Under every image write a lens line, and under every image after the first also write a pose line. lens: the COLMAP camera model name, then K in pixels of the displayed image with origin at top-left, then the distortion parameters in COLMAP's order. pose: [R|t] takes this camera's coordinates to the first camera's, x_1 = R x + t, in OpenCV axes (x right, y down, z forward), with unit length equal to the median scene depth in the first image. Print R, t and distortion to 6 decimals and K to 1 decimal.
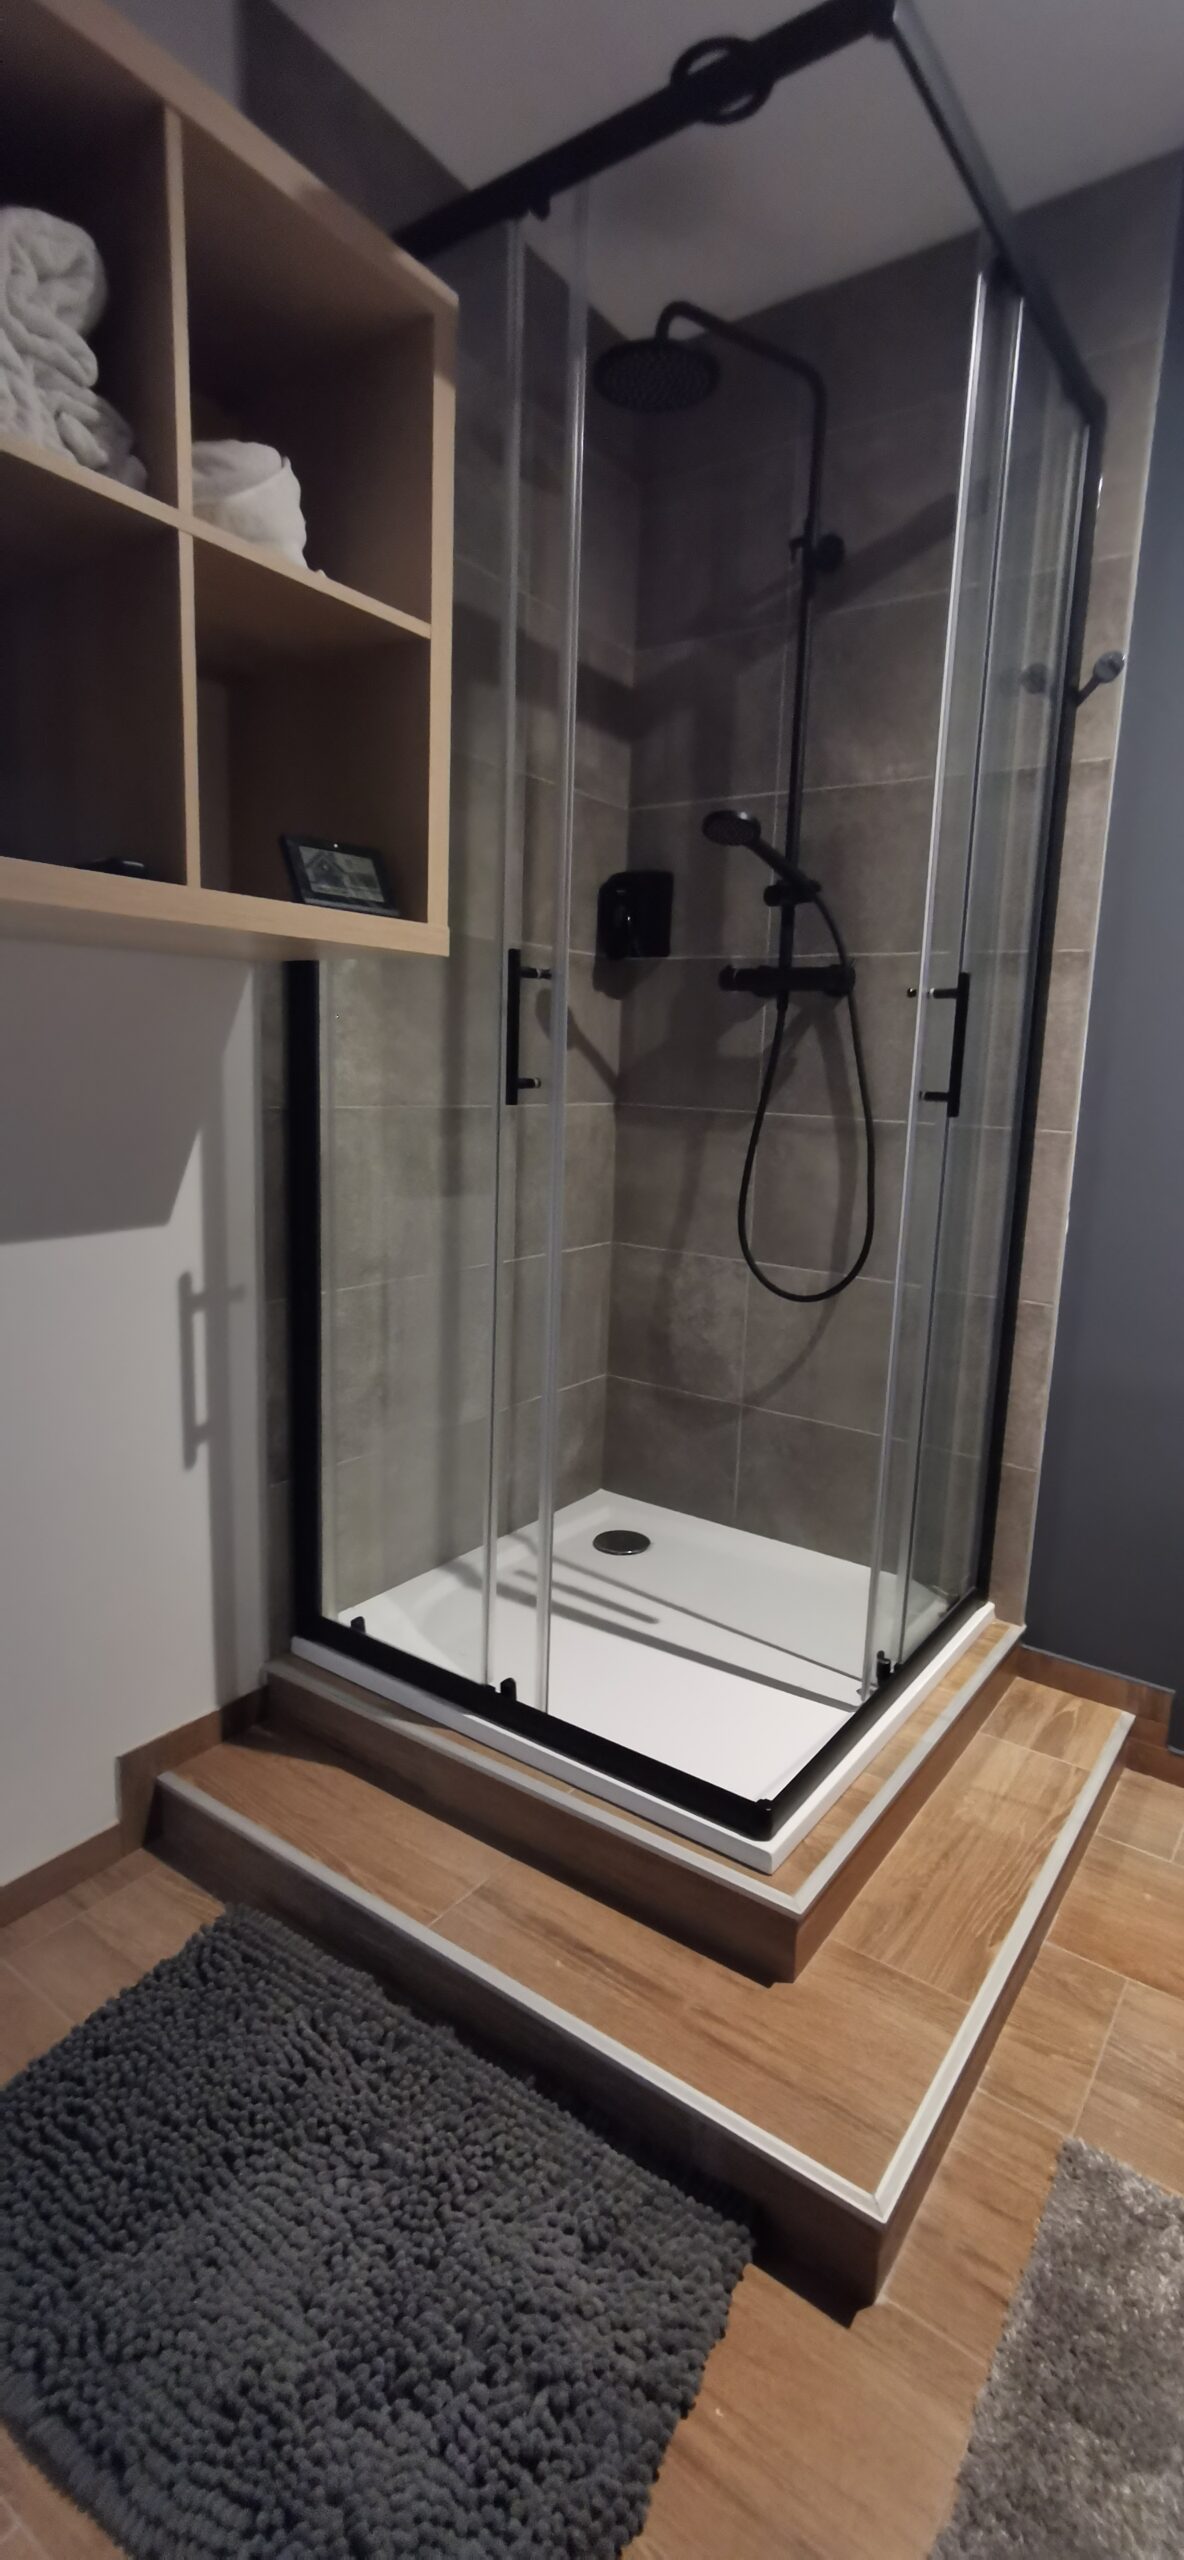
lens RADIAL K [[1167.3, 0, 594.6], [0, 1167.3, 1283.0], [0, 0, 1]] dist [0.001985, 0.000371]
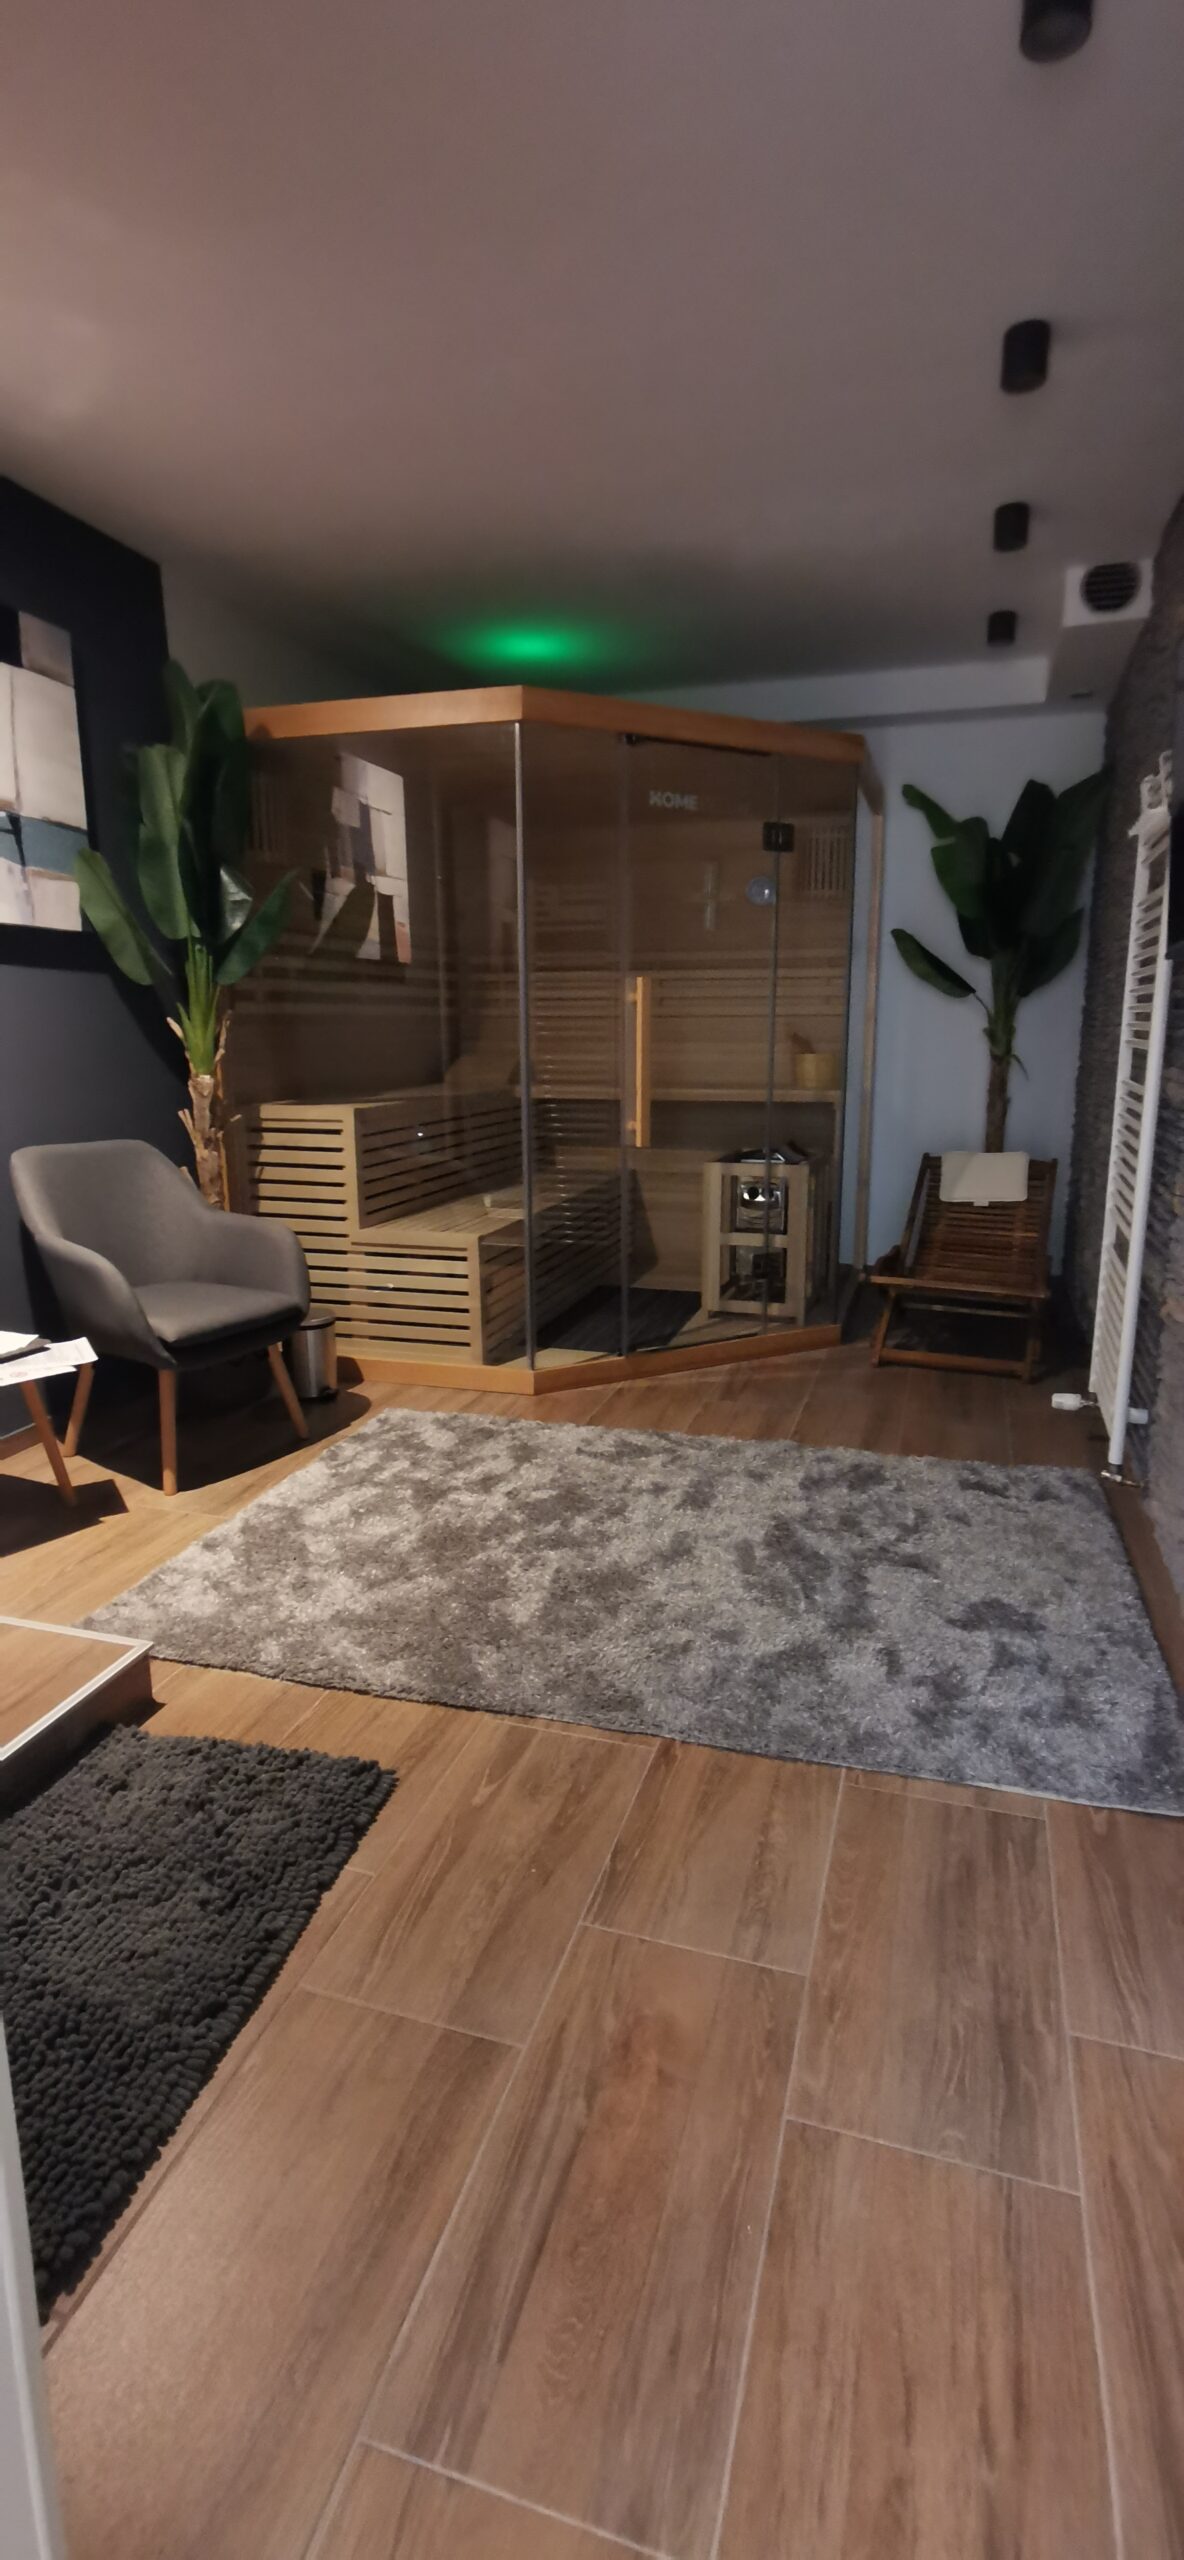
lens RADIAL K [[1167.3, 0, 595.1], [0, 1167.3, 1276.9], [0, 0, 1]] dist [0.001985, 0.000371]
pose [[-0.314751, -0.234315, 0.919798, -1.587985], [0.159592, 0.942190, 0.294632, -0.172369], [-0.935661, 0.239528, -0.259161, 0.717549]]
